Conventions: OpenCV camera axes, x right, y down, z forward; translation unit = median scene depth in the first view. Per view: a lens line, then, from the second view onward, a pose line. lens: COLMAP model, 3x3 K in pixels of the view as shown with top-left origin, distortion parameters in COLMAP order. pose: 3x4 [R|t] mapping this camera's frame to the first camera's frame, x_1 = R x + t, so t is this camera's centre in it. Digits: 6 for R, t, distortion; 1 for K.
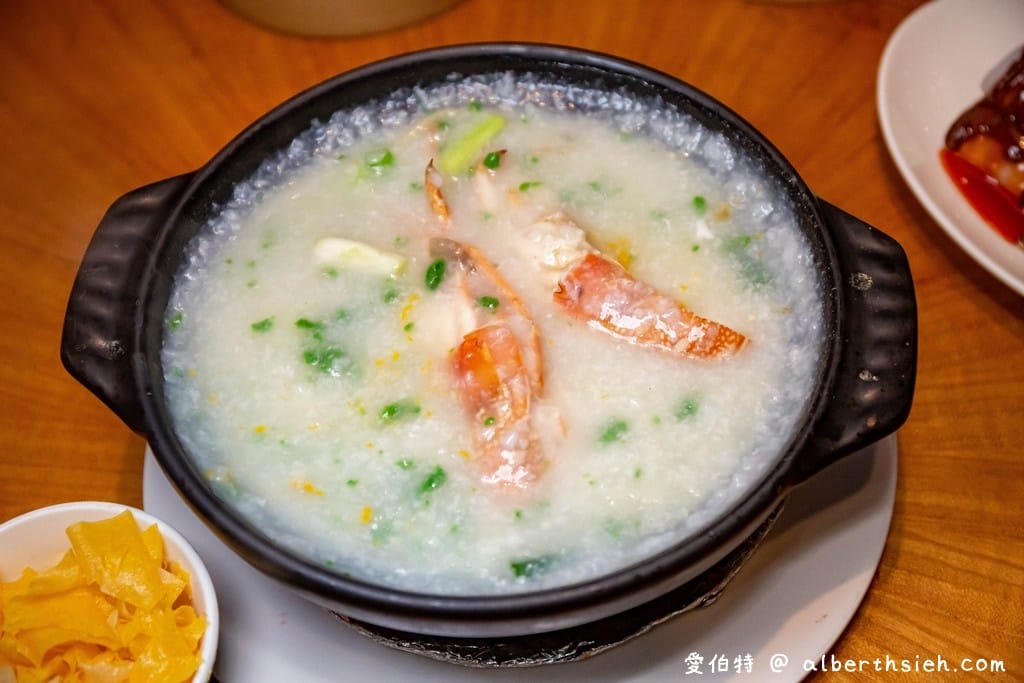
lens RADIAL K [[1490.2, 0, 507.5], [0, 1490.2, 339.9], [0, 0, 1]] dist [0.018078, 0.000000]
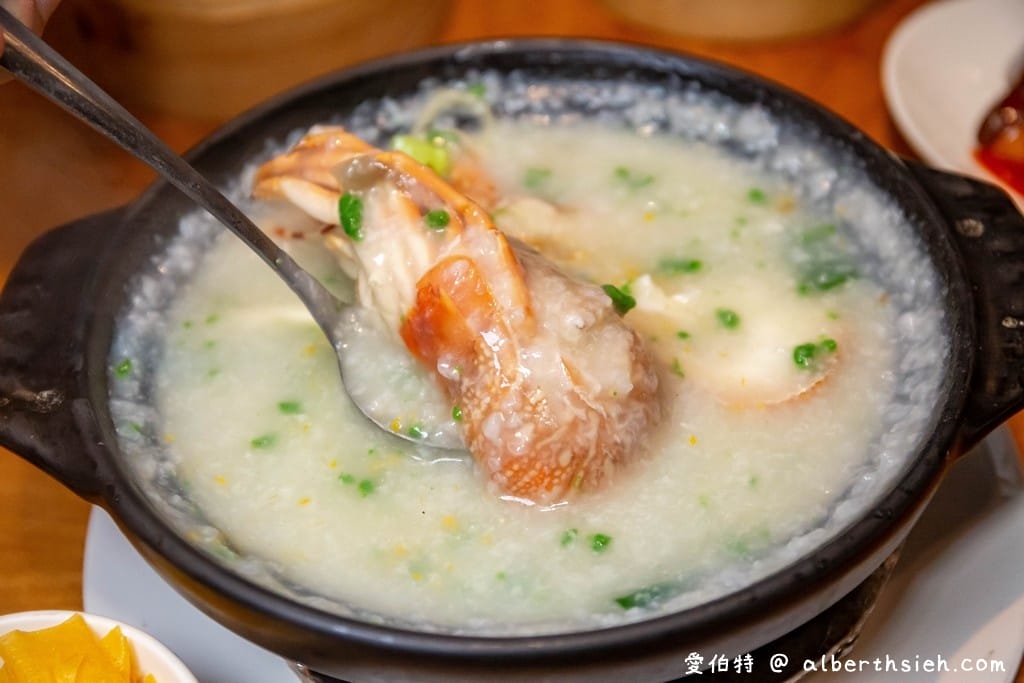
lens RADIAL K [[1490.2, 0, 517.4], [0, 1490.2, 343.2], [0, 0, 1]] dist [0.018078, 0.000000]
pose [[0.989685, -0.098087, 0.104411, -0.099733], [0.115529, 0.977436, -0.176839, 0.136169], [-0.084710, 0.187078, 0.978686, 0.221755]]
